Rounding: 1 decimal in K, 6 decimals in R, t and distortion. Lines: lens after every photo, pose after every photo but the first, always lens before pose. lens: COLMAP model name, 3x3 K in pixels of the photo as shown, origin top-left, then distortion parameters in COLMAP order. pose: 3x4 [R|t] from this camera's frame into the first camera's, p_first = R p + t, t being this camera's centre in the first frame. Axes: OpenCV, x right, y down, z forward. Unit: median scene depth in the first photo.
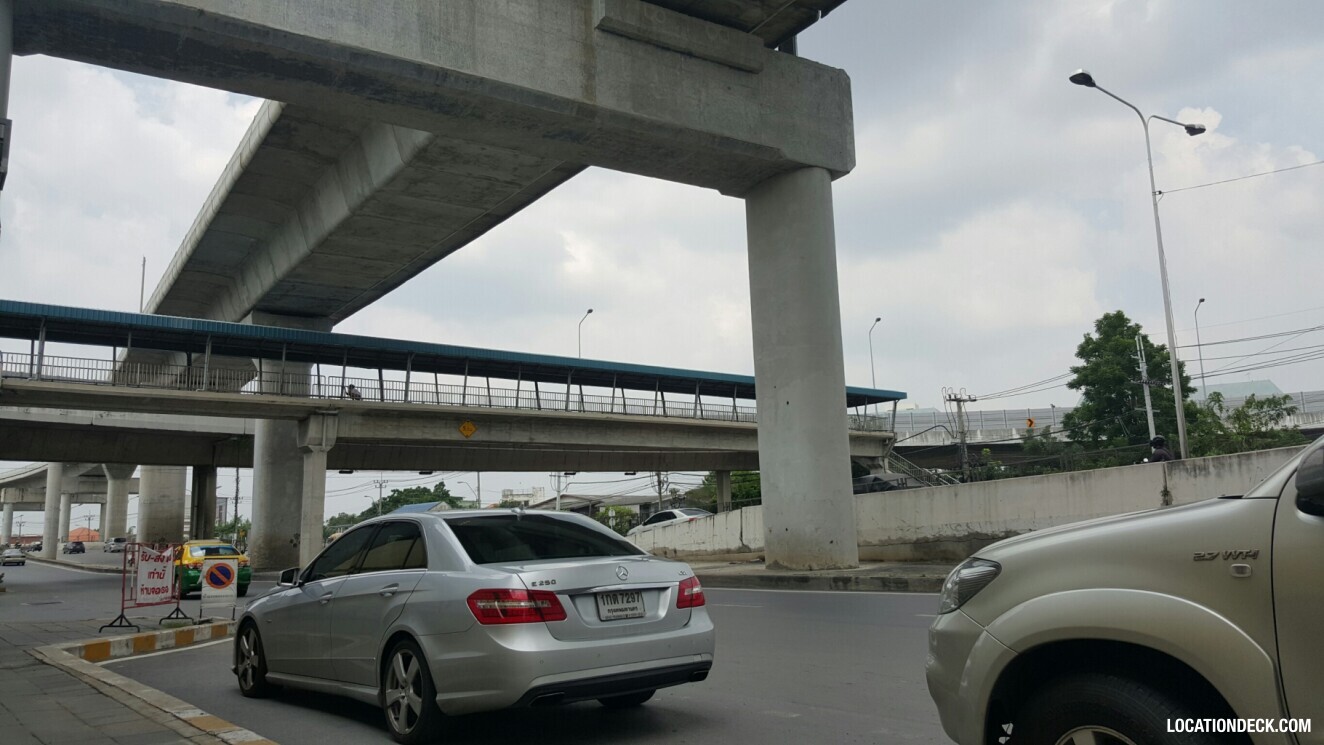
lens RADIAL K [[1028.8, 0, 658.0], [0, 1028.8, 355.2], [0, 0, 1]] dist [0.178549, -0.393699]
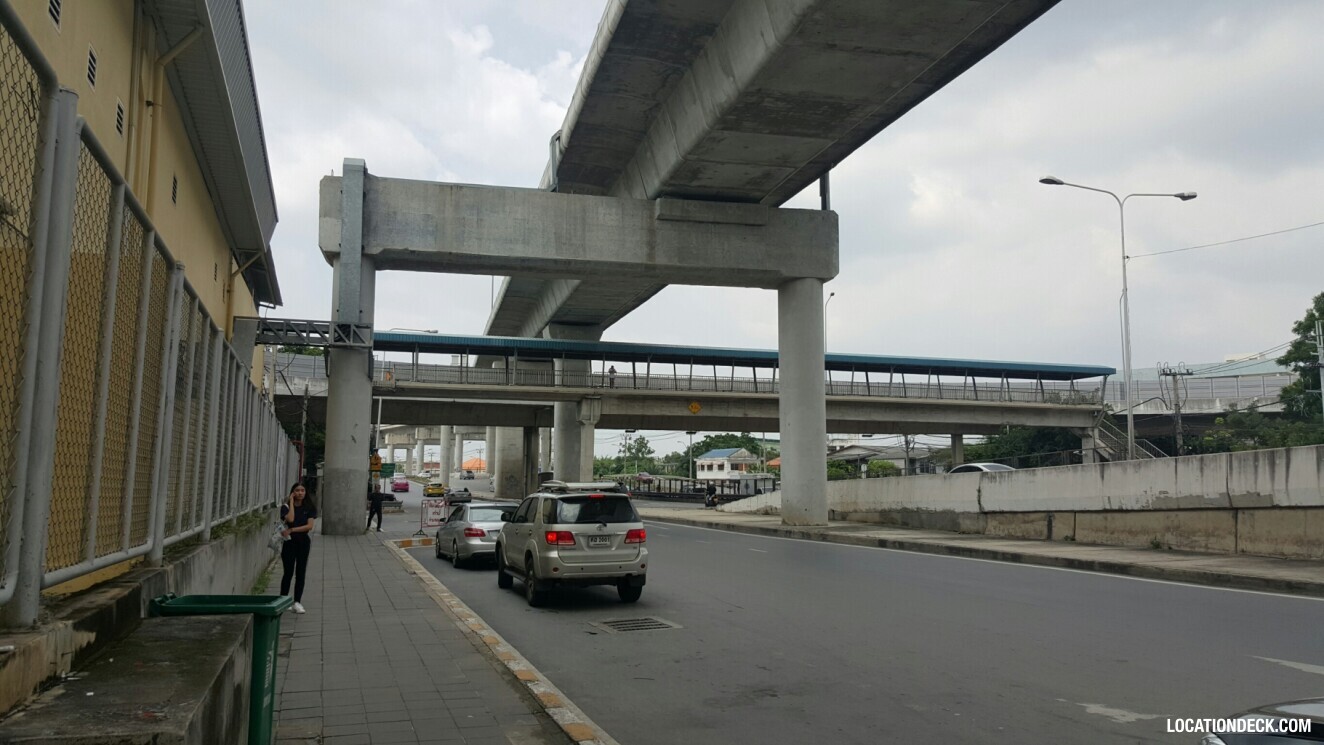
lens RADIAL K [[1117.6, 0, 630.9], [0, 1117.6, 353.9], [0, 0, 1]] dist [0.197762, -0.420864]
pose [[0.928763, -0.006283, -0.370621, 0.516699], [0.032672, 0.997353, 0.064965, -0.177105], [0.369231, -0.072446, 0.926509, -0.688453]]
